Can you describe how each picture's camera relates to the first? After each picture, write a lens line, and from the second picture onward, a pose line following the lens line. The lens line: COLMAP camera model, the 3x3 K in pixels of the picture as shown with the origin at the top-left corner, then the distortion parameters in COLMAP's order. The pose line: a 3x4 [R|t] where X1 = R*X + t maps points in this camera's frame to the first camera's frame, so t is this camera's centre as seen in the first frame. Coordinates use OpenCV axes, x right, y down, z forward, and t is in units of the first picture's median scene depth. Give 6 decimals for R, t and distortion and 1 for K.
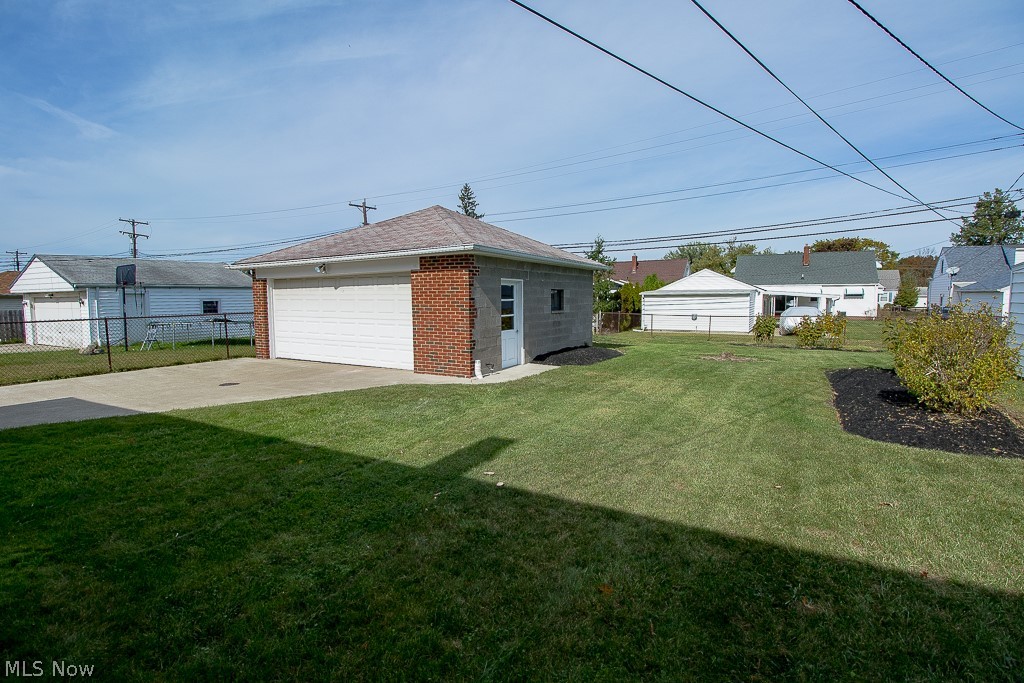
lens RADIAL K [[480.6, 0, 512.5], [0, 480.6, 336.9], [0, 0, 1]] dist [-0.011867, -0.001653]
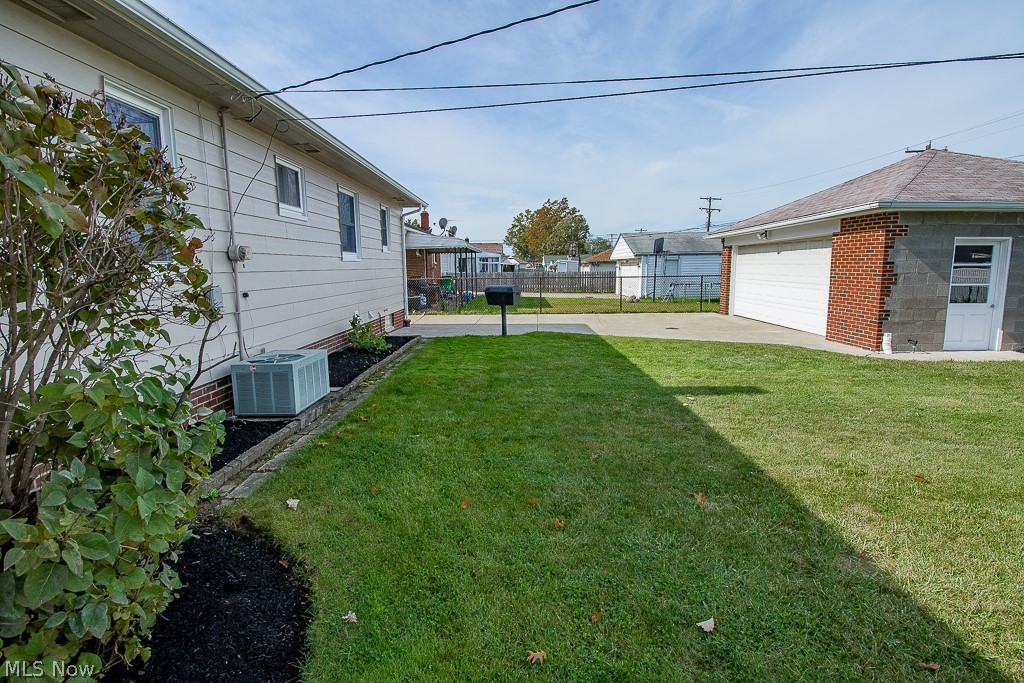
lens RADIAL K [[480.6, 0, 513.4], [0, 480.6, 337.0], [0, 0, 1]] dist [-0.011867, -0.001653]
pose [[0.465005, 0.130744, -0.875601, 0.328258], [-0.066089, 0.991402, 0.112937, 0.001898], [0.882838, 0.005351, 0.469647, -0.016028]]
